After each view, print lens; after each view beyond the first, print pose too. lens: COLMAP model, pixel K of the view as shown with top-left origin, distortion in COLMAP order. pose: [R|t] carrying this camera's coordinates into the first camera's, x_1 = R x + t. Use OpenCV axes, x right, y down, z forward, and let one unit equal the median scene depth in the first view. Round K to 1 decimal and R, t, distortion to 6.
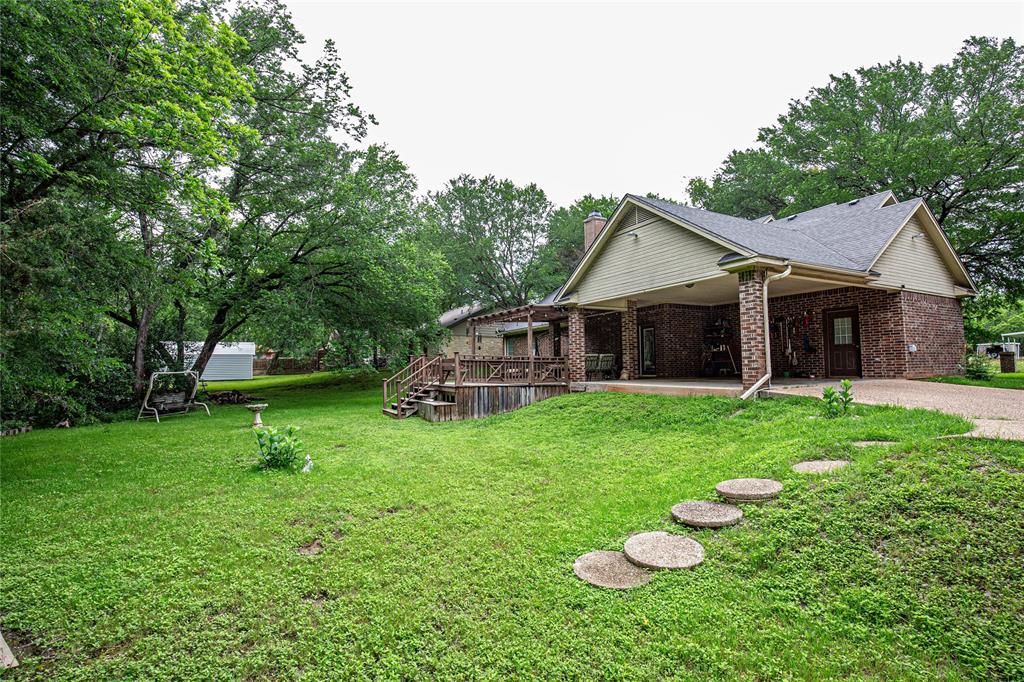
lens RADIAL K [[469.4, 0, 512.0], [0, 469.4, 341.0], [0, 0, 1]] dist [-0.035463, 0.006570]
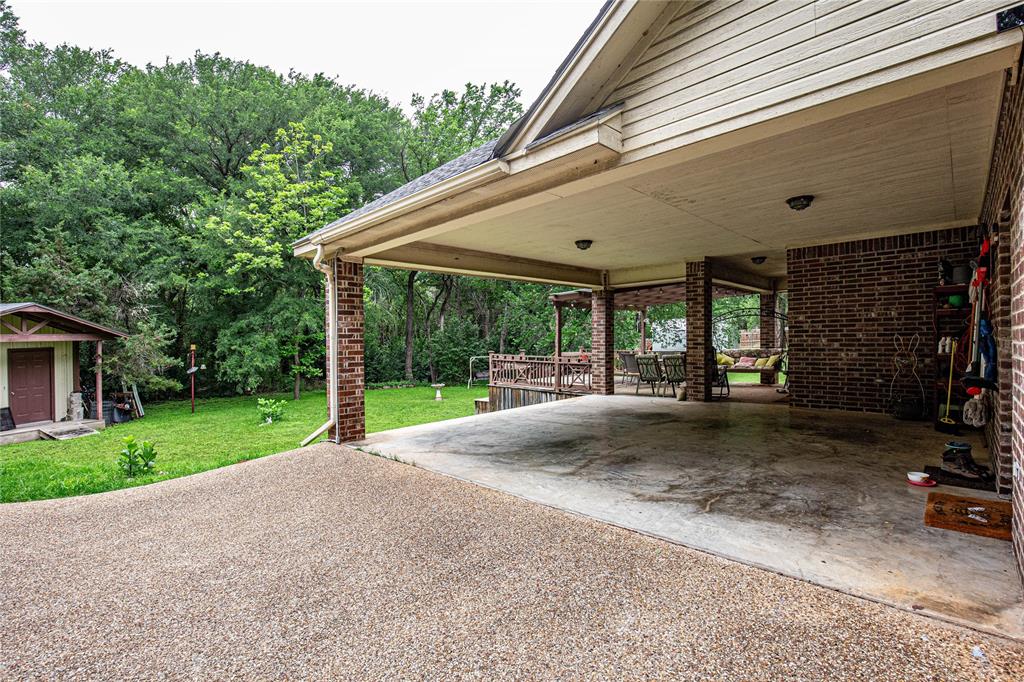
lens RADIAL K [[469.4, 0, 512.0], [0, 469.4, 341.0], [0, 0, 1]] dist [-0.035463, 0.006570]
pose [[0.270530, 0.009146, -0.962668, 0.884141], [0.071077, 0.997036, 0.029447, -0.027727], [0.960084, -0.076390, 0.269078, 0.757217]]
